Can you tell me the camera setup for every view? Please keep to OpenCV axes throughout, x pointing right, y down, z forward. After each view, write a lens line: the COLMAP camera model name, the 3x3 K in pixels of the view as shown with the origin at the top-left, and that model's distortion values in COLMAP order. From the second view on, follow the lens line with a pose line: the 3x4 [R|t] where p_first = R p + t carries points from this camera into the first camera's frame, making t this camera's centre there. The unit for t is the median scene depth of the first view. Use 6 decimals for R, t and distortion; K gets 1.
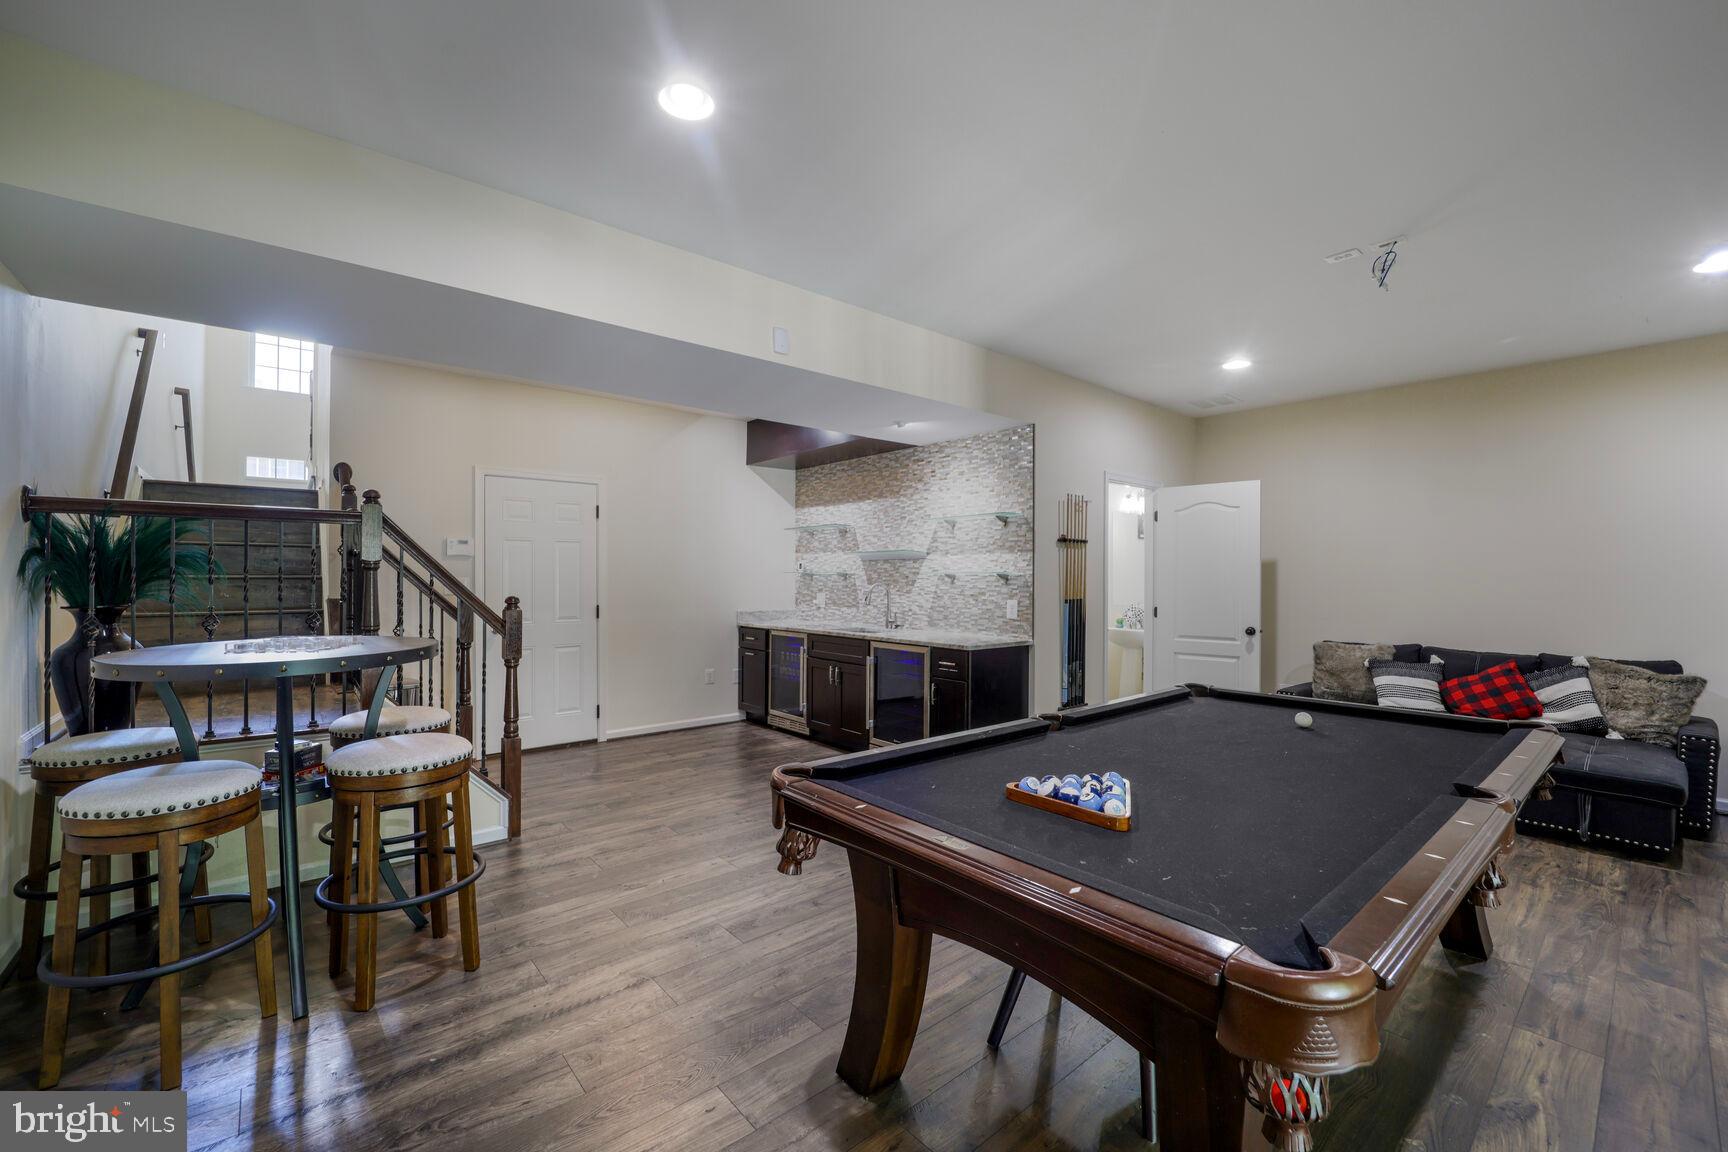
lens RADIAL K [[707.8, 0, 863.1], [0, 707.8, 575.4], [0, 0, 1]] dist [-0.021178, -0.000208]
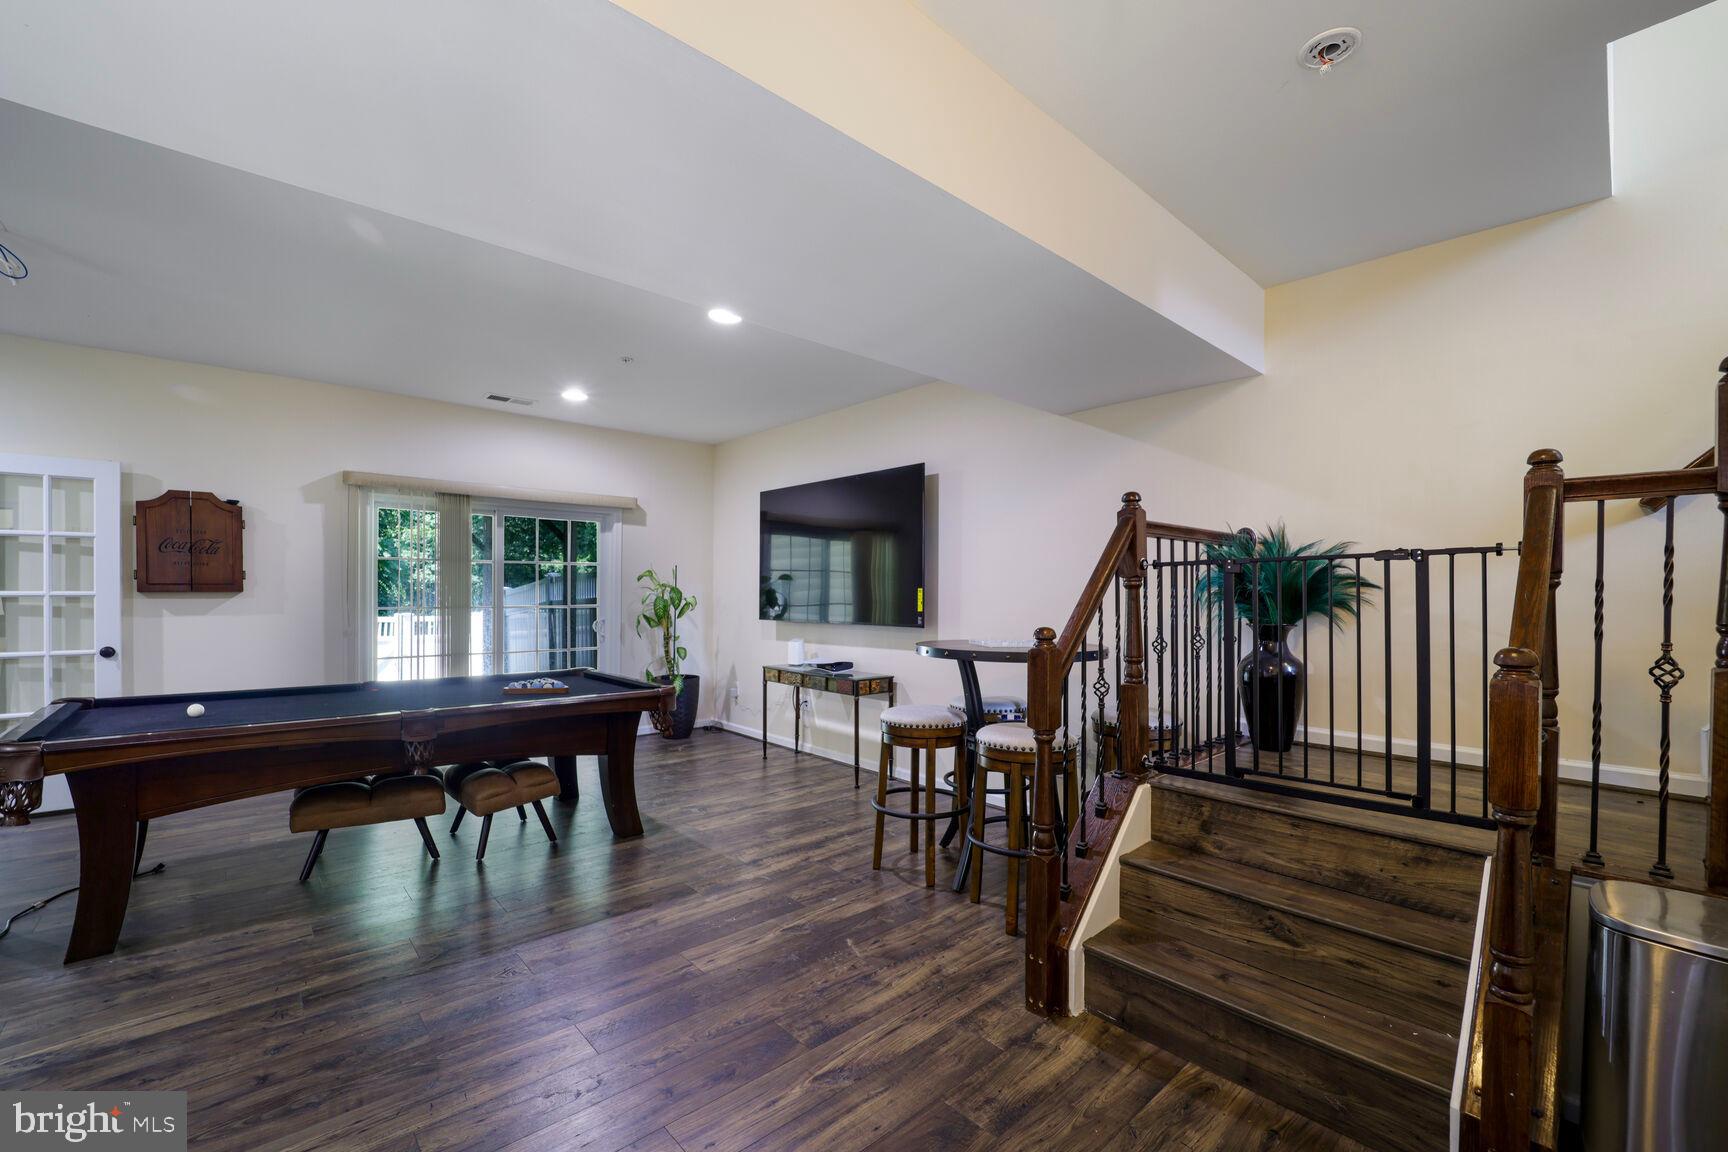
lens RADIAL K [[707.8, 0, 865.3], [0, 707.8, 583.5], [0, 0, 1]] dist [-0.021178, -0.000208]
pose [[-0.999299, -0.003587, -0.037257, -0.467308], [-0.003289, 0.999962, -0.008062, -0.004676], [0.037284, -0.007933, -0.999273, 2.369278]]
